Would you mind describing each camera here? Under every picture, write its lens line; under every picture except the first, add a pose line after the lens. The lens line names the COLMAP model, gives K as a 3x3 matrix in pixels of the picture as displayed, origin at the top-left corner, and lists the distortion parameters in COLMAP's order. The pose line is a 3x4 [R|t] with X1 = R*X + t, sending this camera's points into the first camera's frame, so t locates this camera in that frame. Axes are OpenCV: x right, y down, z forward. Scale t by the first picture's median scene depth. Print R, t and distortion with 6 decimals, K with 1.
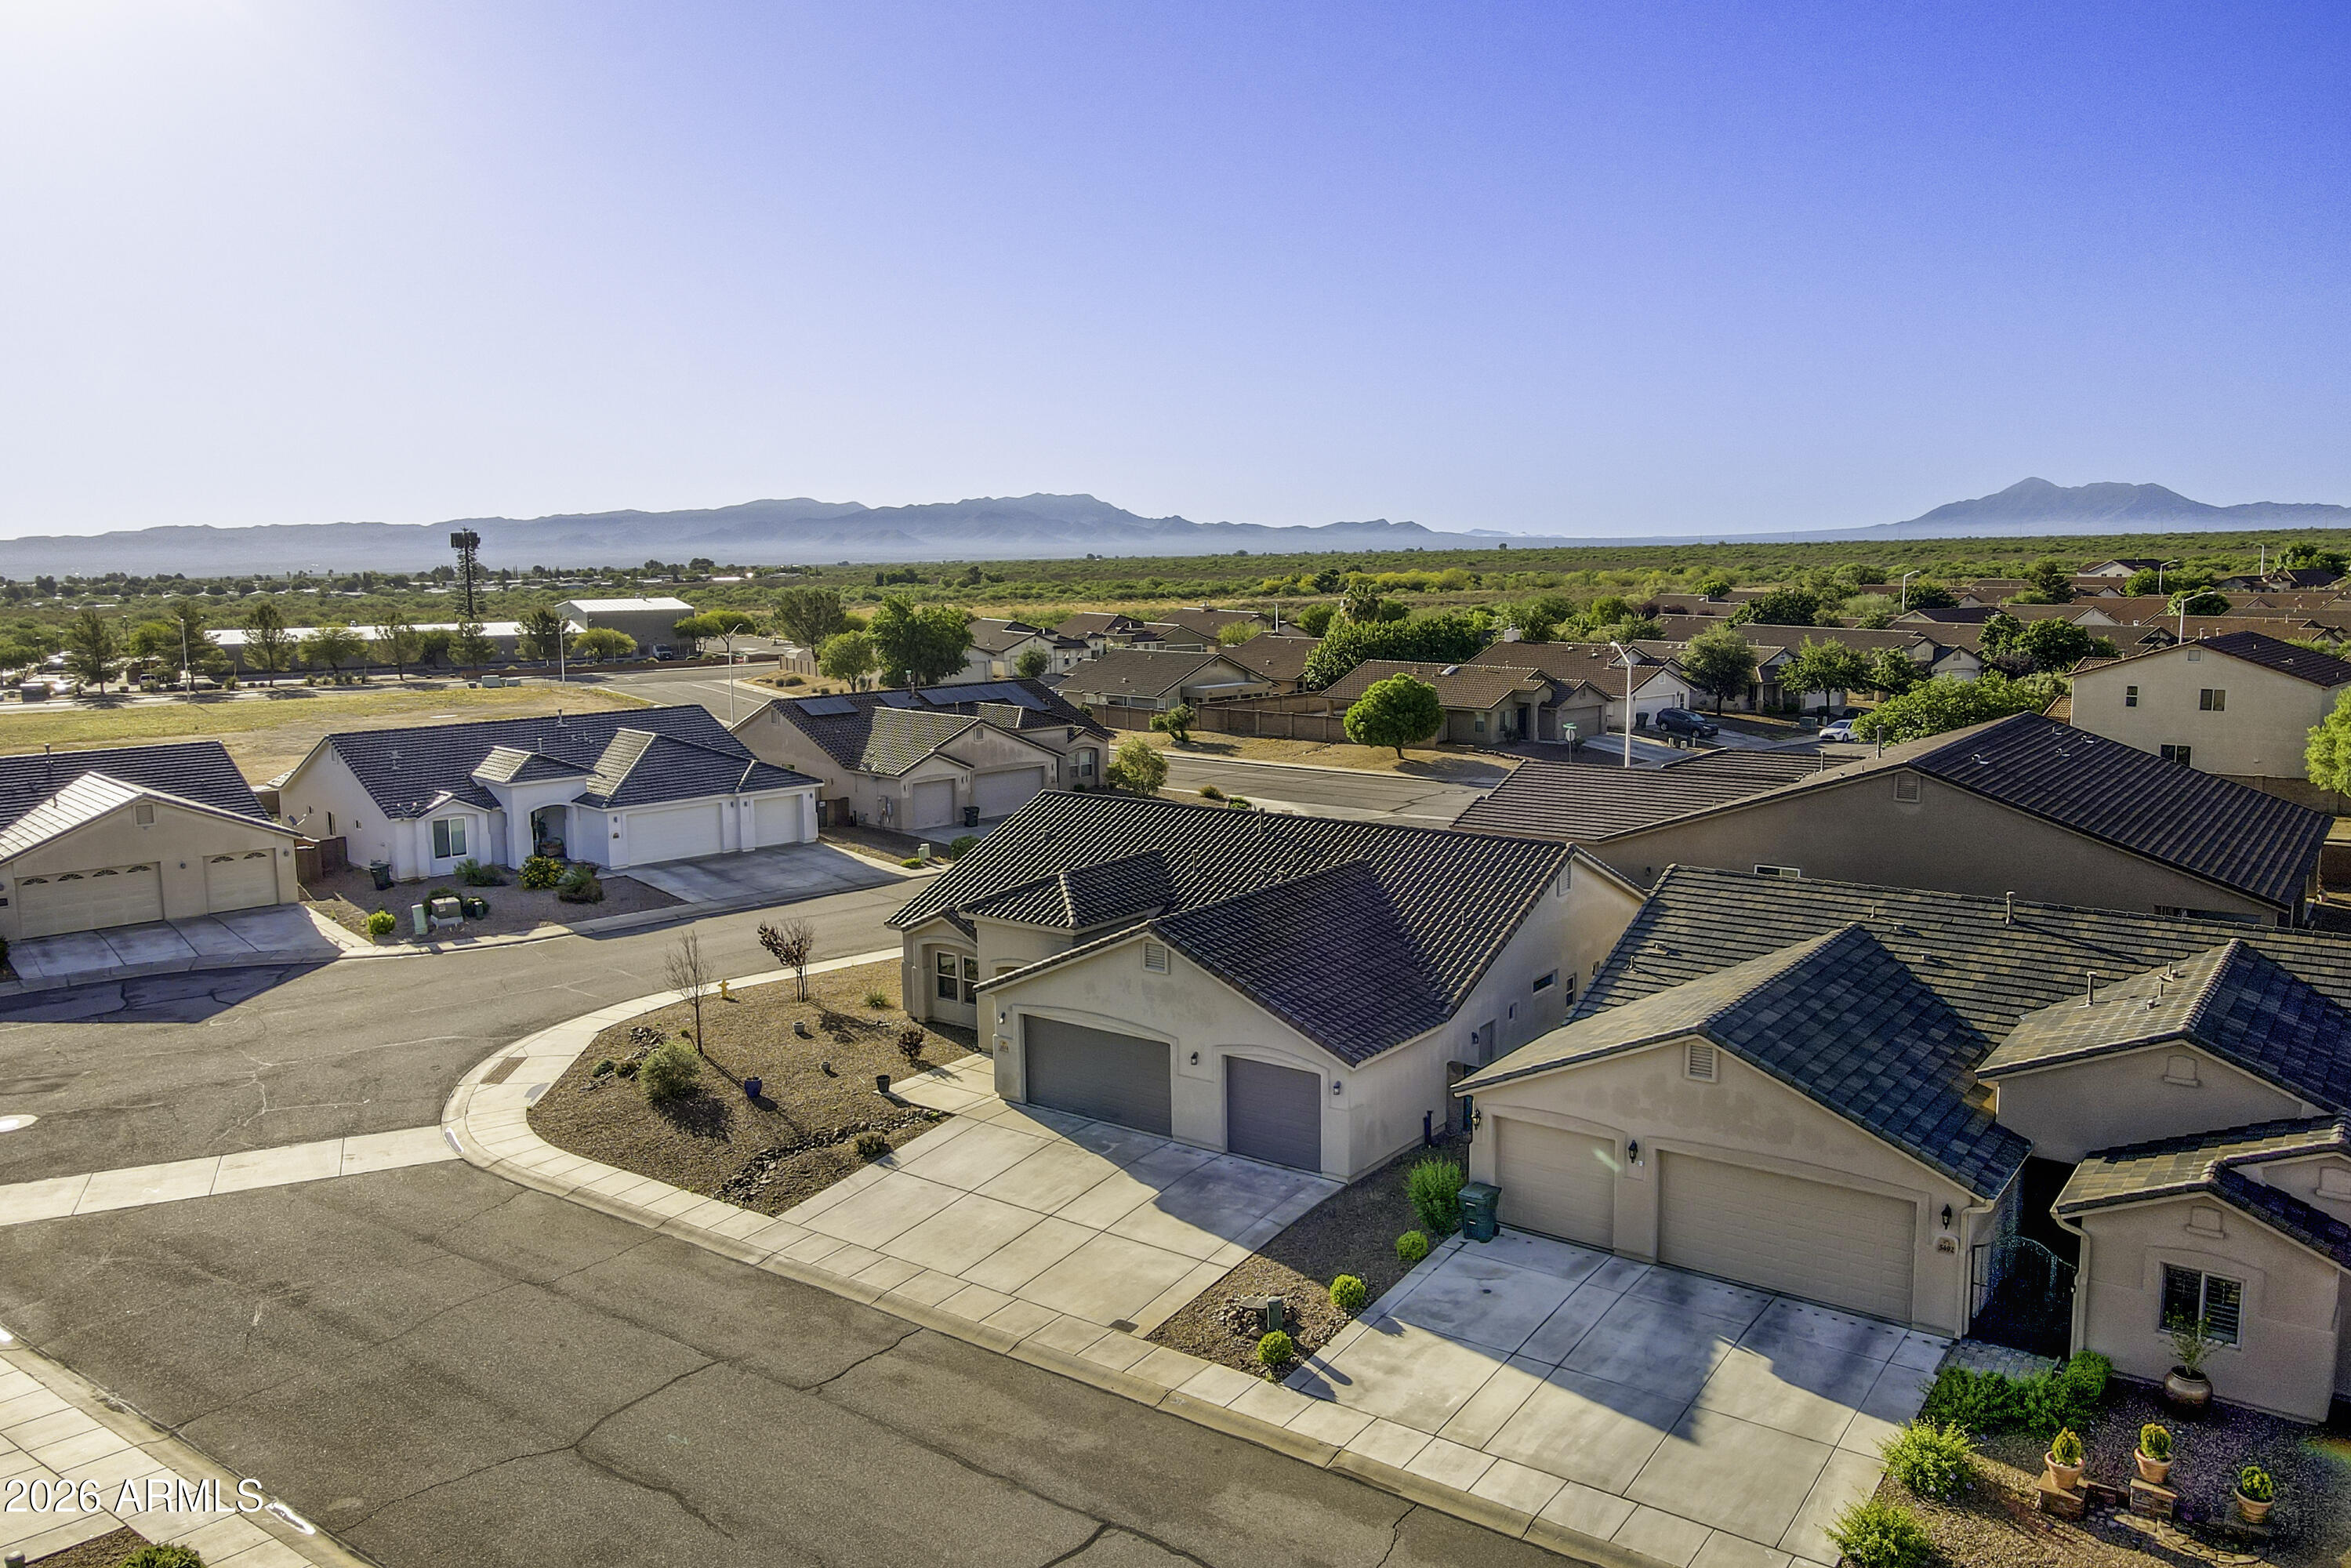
lens RADIAL K [[1725.6, 0, 1159.1], [0, 1725.6, 719.6], [0, 0, 1]] dist [0.005832, 0.010538]
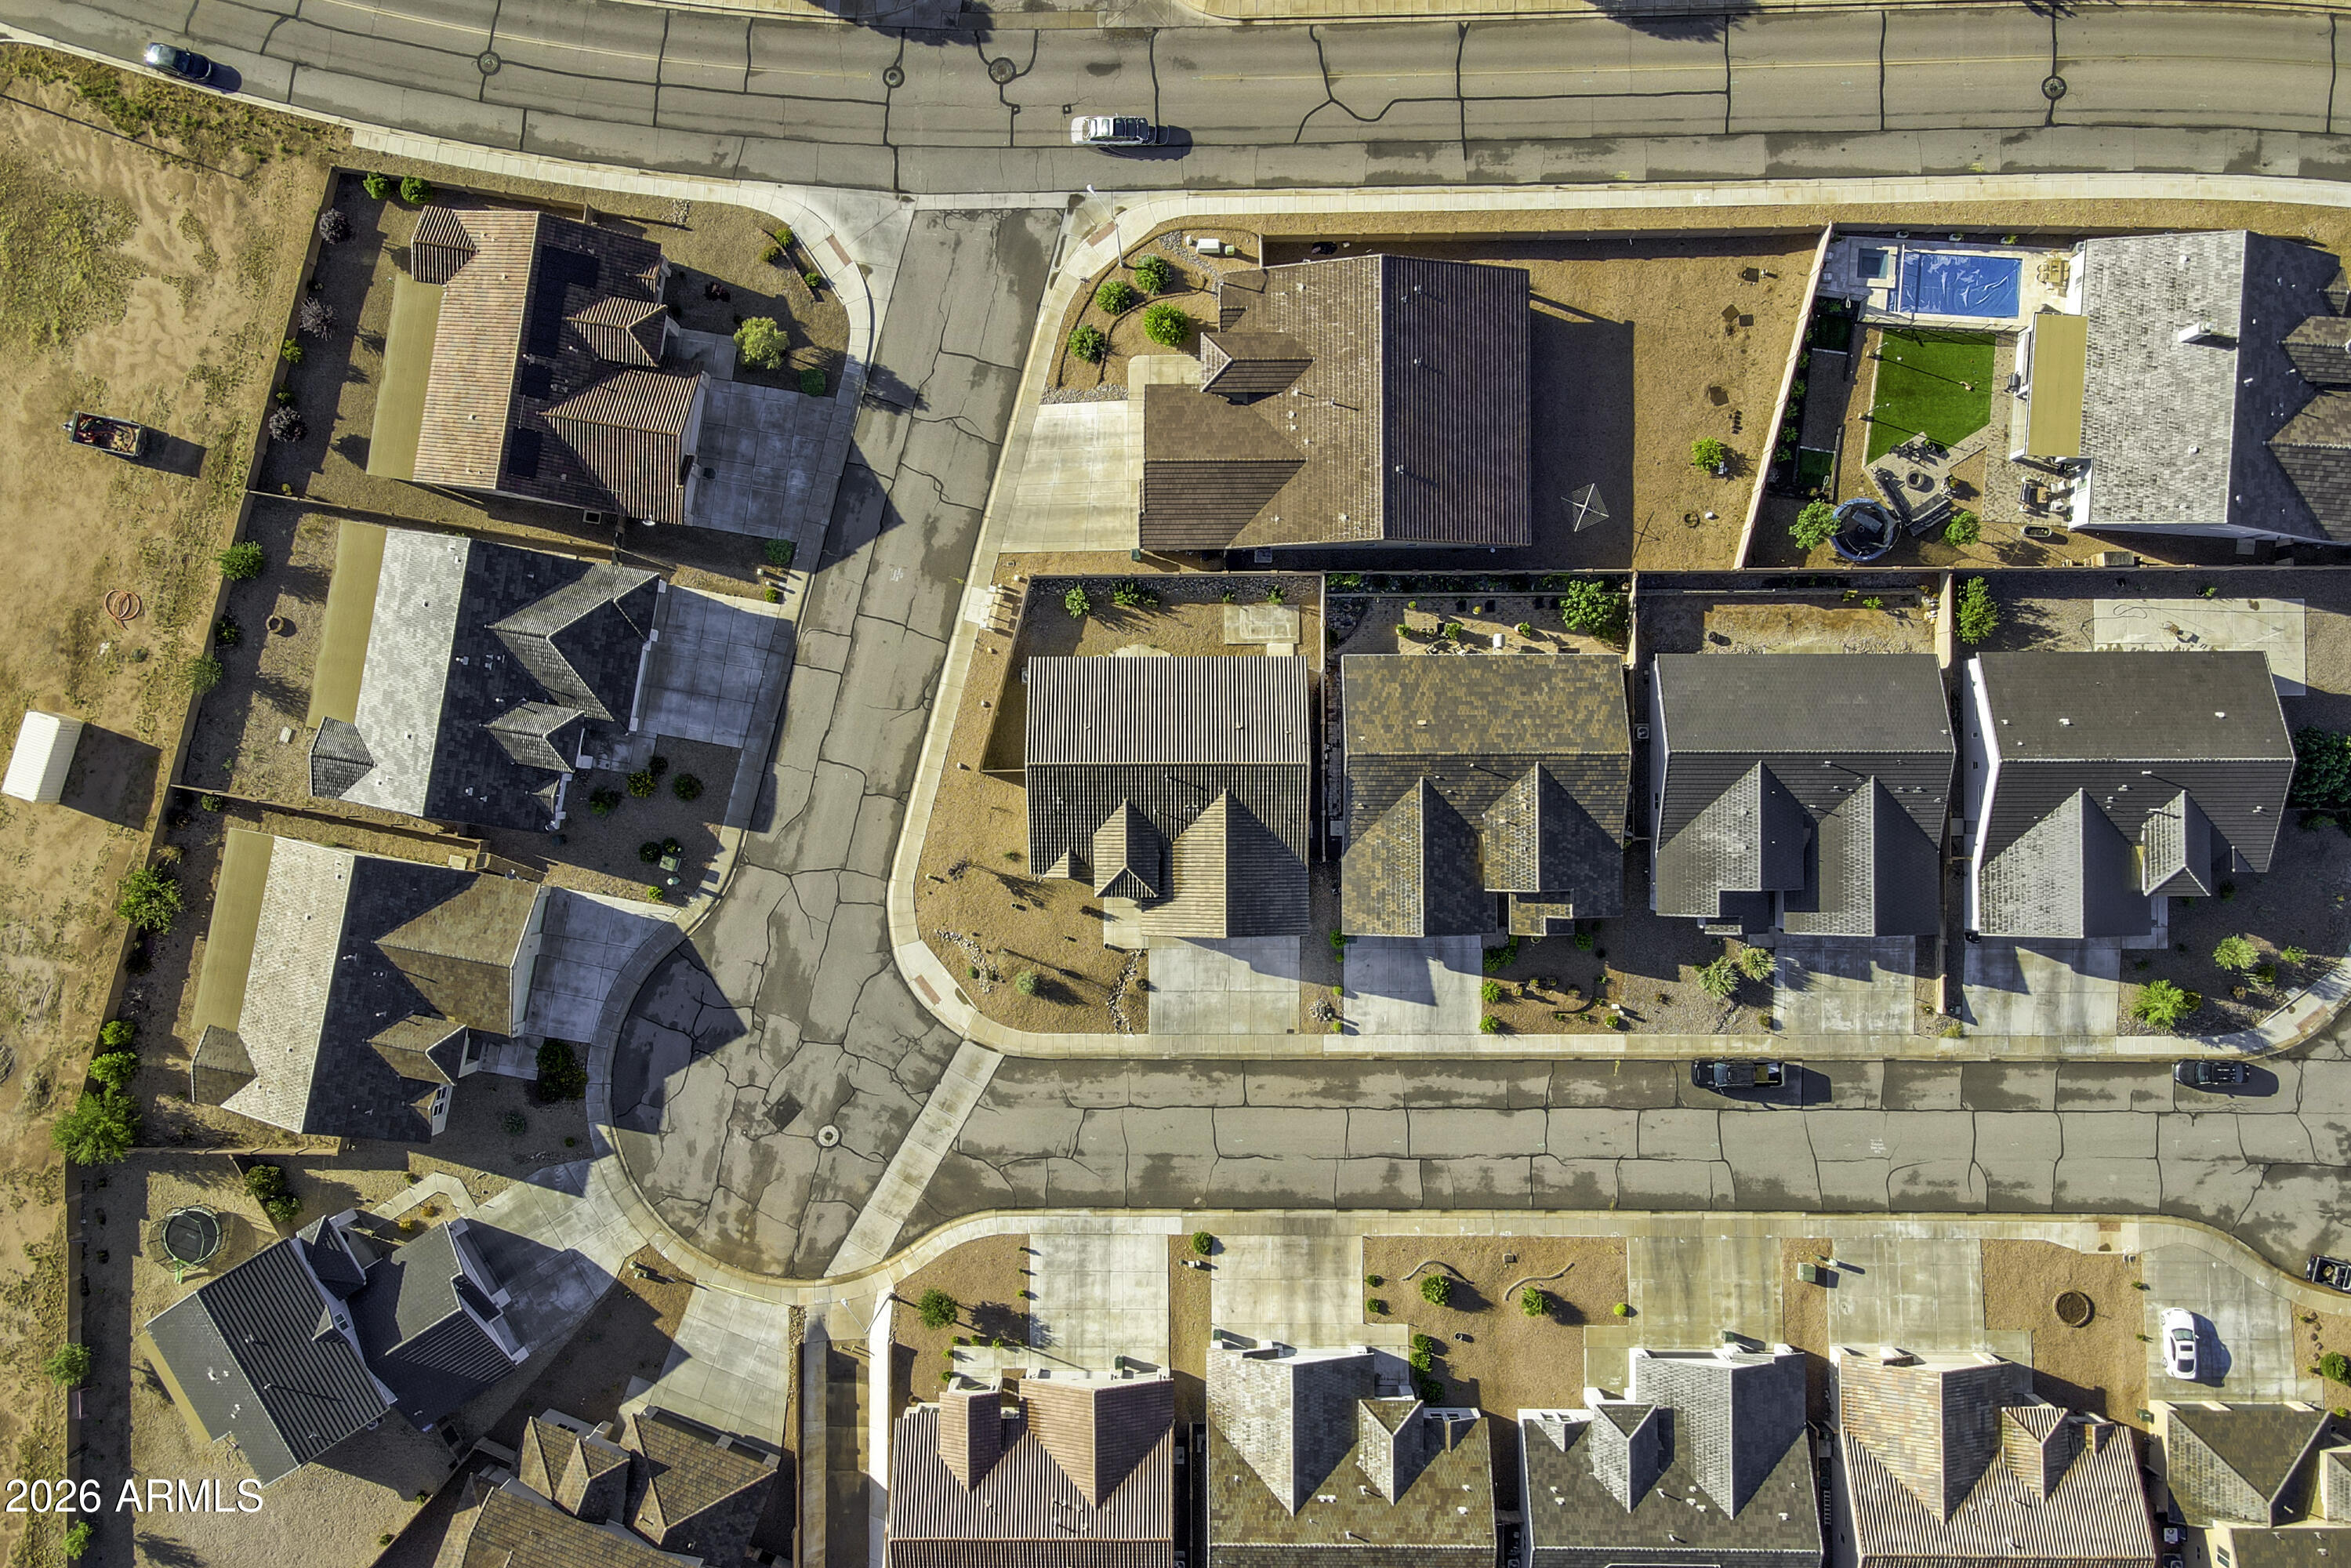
lens RADIAL K [[1725.6, 0, 1159.1], [0, 1725.6, 719.6], [0, 0, 1]] dist [0.005832, 0.010538]
pose [[0.798431, -0.601864, 0.016347, 0.085801], [0.064976, 0.113124, 0.991454, -3.028014], [-0.598570, -0.790545, 0.129429, 1.100953]]
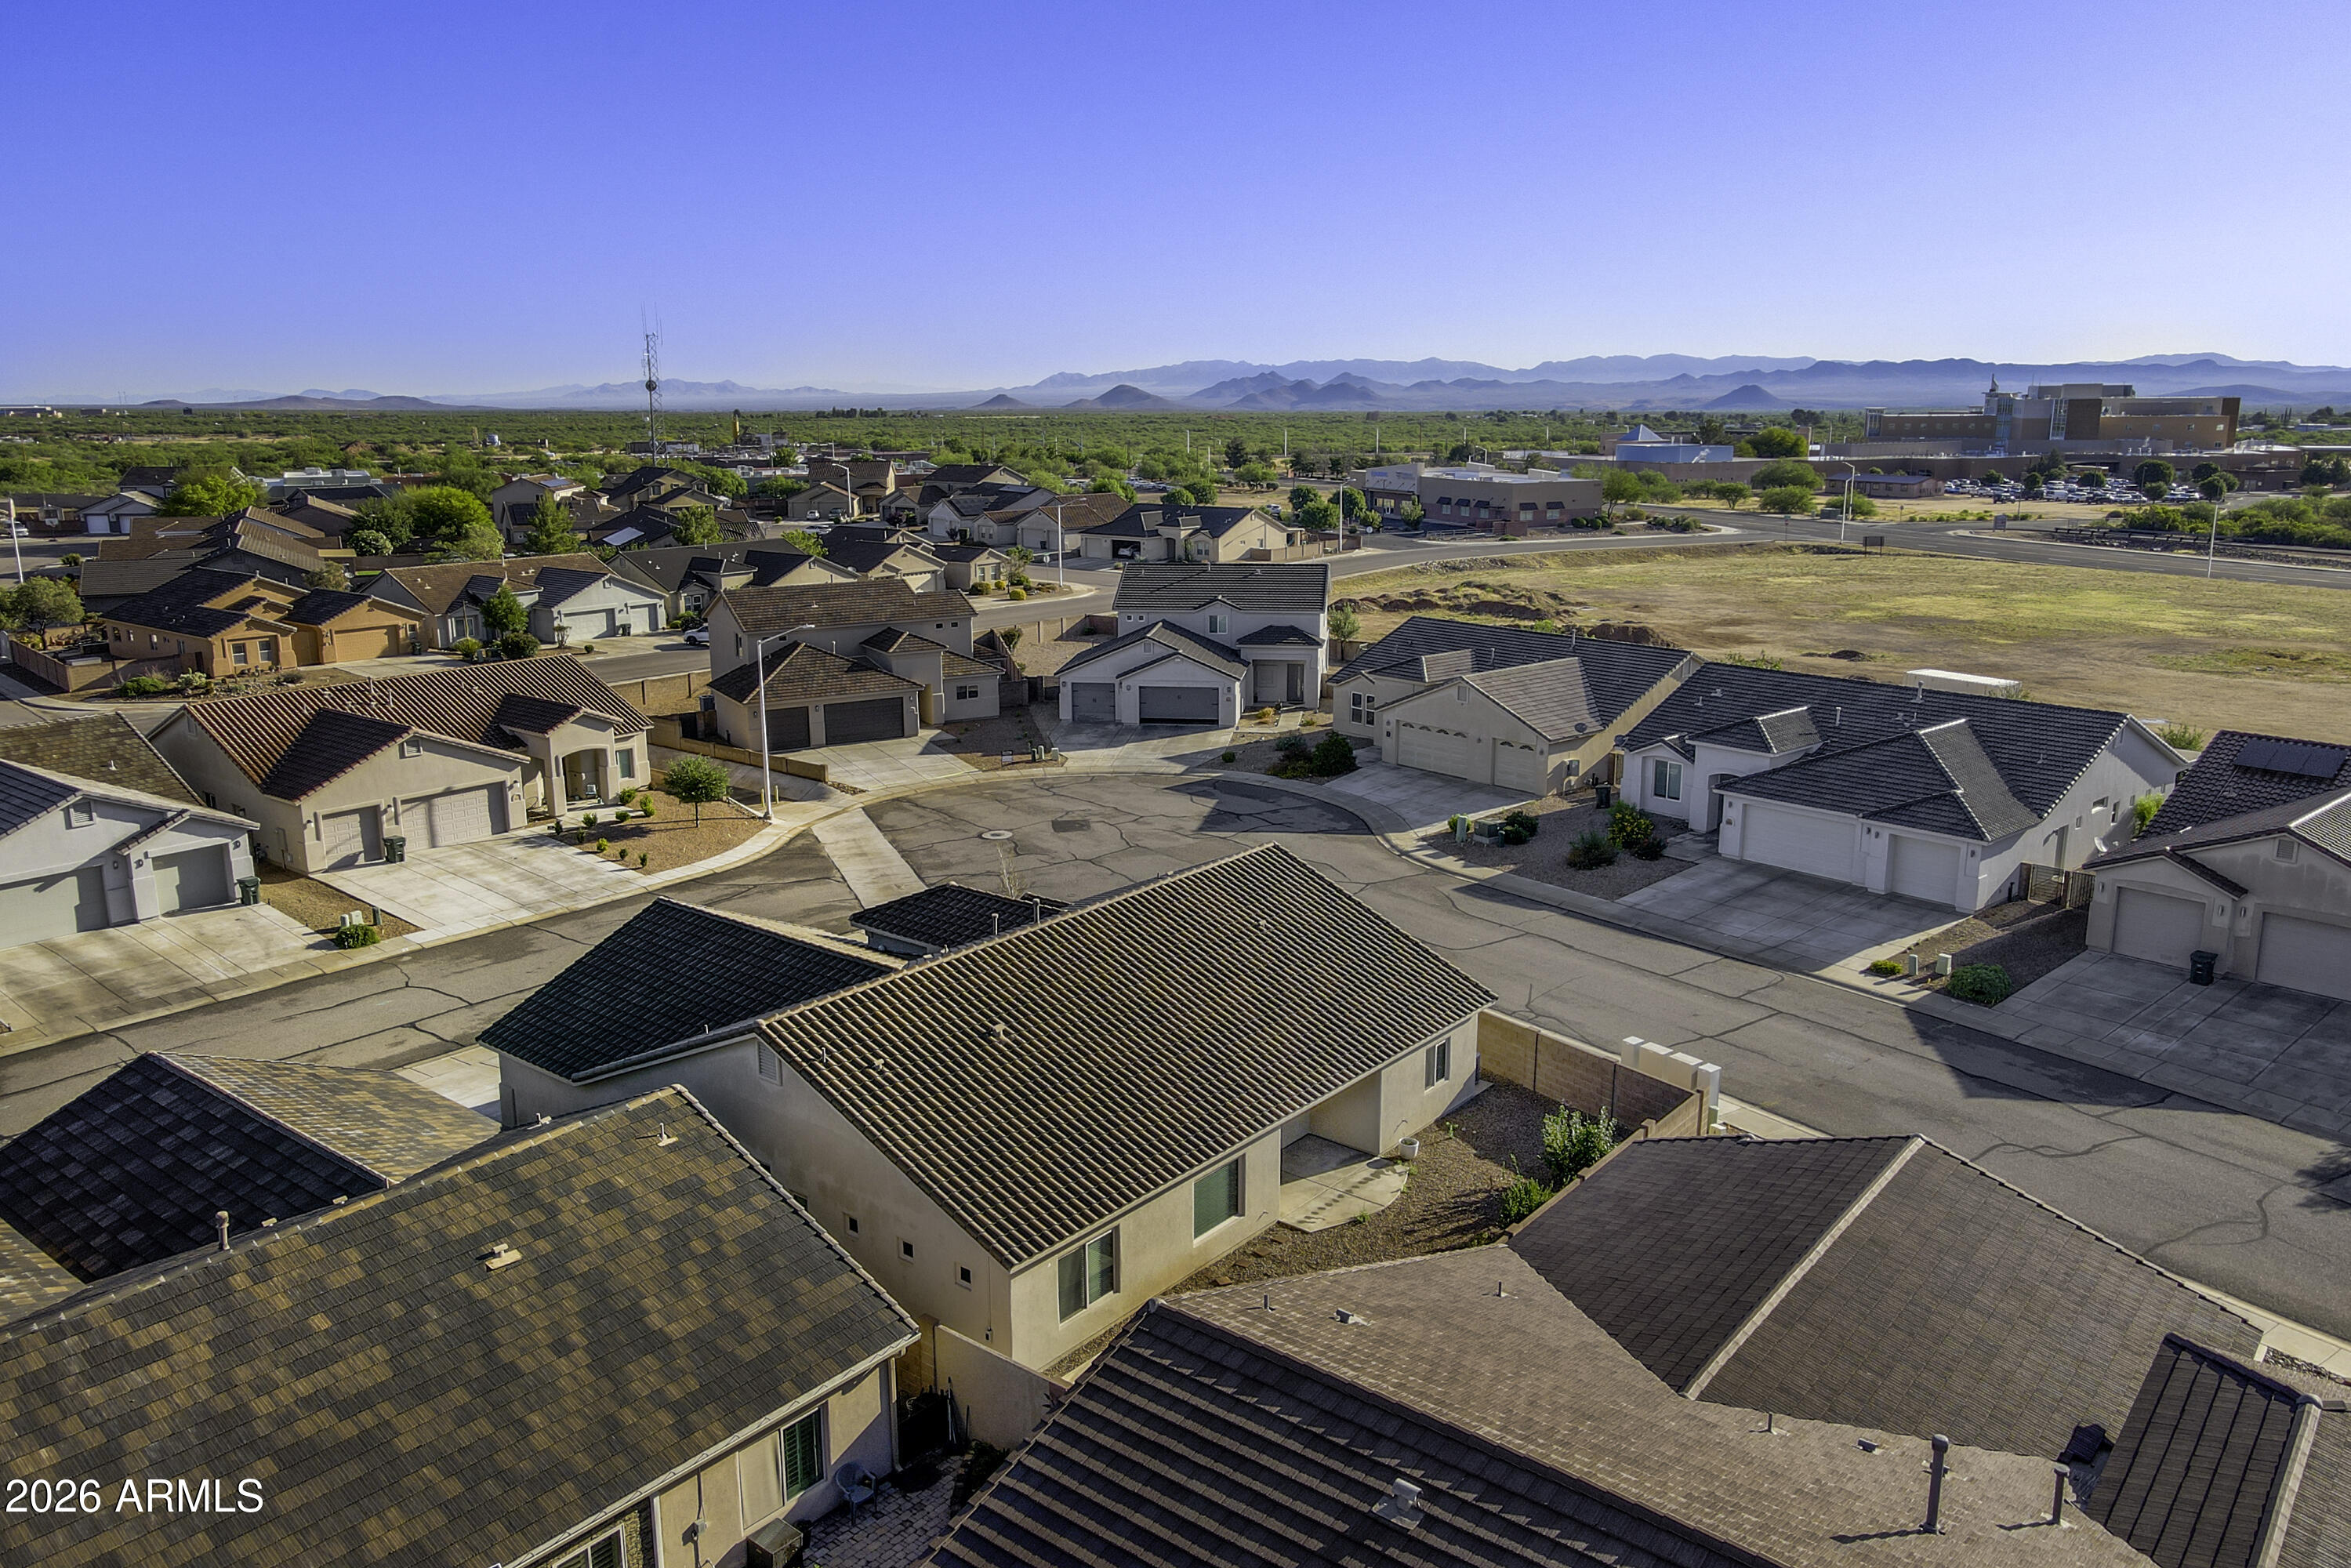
lens RADIAL K [[1727.8, 0, 1155.7], [0, 1727.8, 789.9], [0, 0, 1]] dist [0.022053, 0.003007]
pose [[-0.044911, 0.242822, -0.969031, 1.225776], [-0.092067, 0.964875, 0.246048, -0.306239], [0.994740, 0.100266, -0.020978, 1.512230]]
